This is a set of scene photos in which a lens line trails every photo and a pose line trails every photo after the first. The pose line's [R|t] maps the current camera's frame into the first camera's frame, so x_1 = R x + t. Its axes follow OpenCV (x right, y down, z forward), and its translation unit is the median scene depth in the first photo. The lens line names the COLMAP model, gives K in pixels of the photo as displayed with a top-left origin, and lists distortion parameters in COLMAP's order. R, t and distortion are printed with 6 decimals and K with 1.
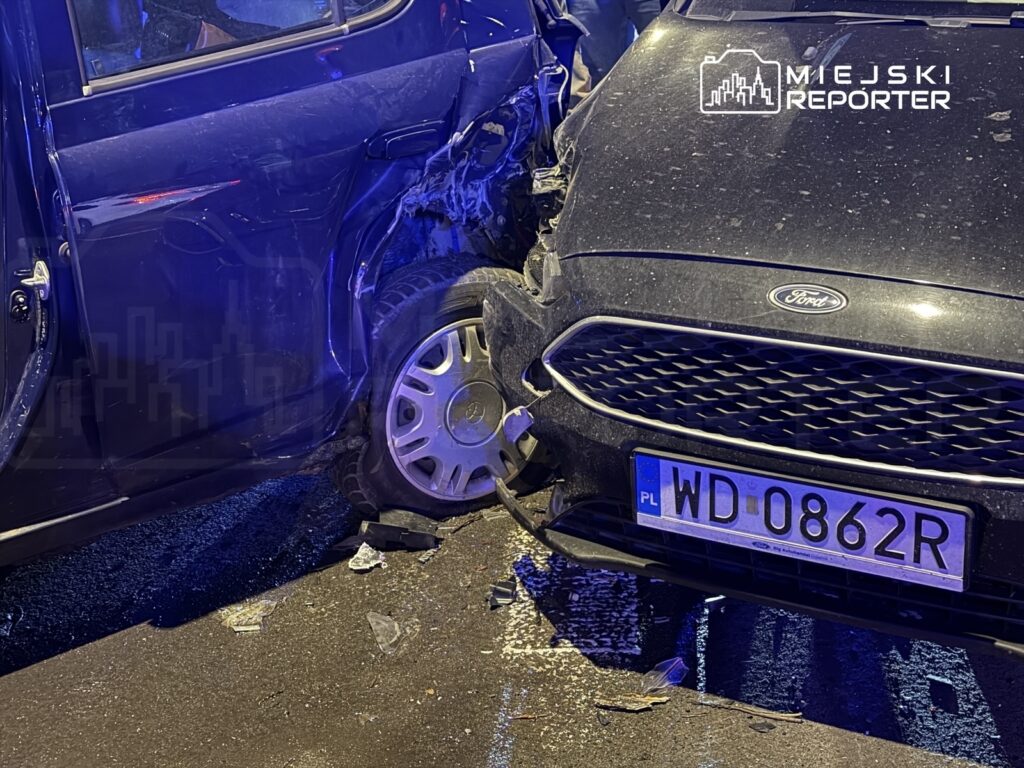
lens RADIAL K [[1574.2, 0, 512.3], [0, 1574.2, 377.7], [0, 0, 1]] dist [0.042654, 0.000000]
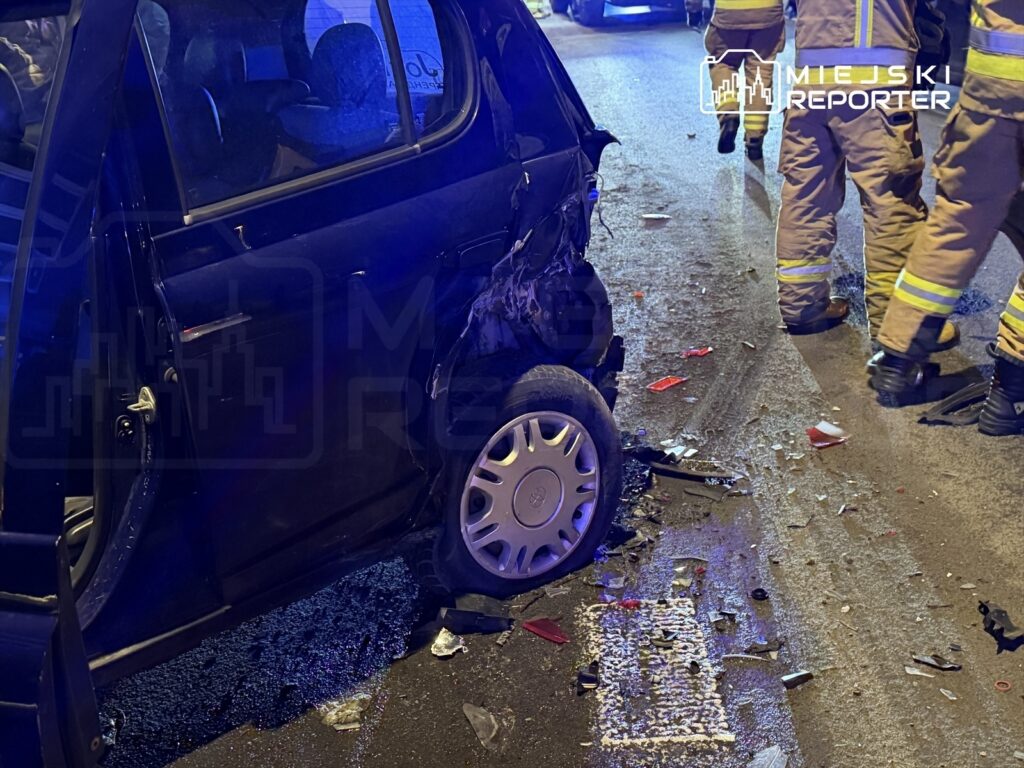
lens RADIAL K [[1276.4, 0, 501.1], [0, 1276.4, 363.6], [0, 0, 1]] dist [0.033446, 0.000000]
pose [[0.998071, -0.034955, 0.051302, -0.097764], [0.036231, 0.999051, -0.024160, -0.053175], [-0.050408, 0.025972, 0.998391, 0.141559]]
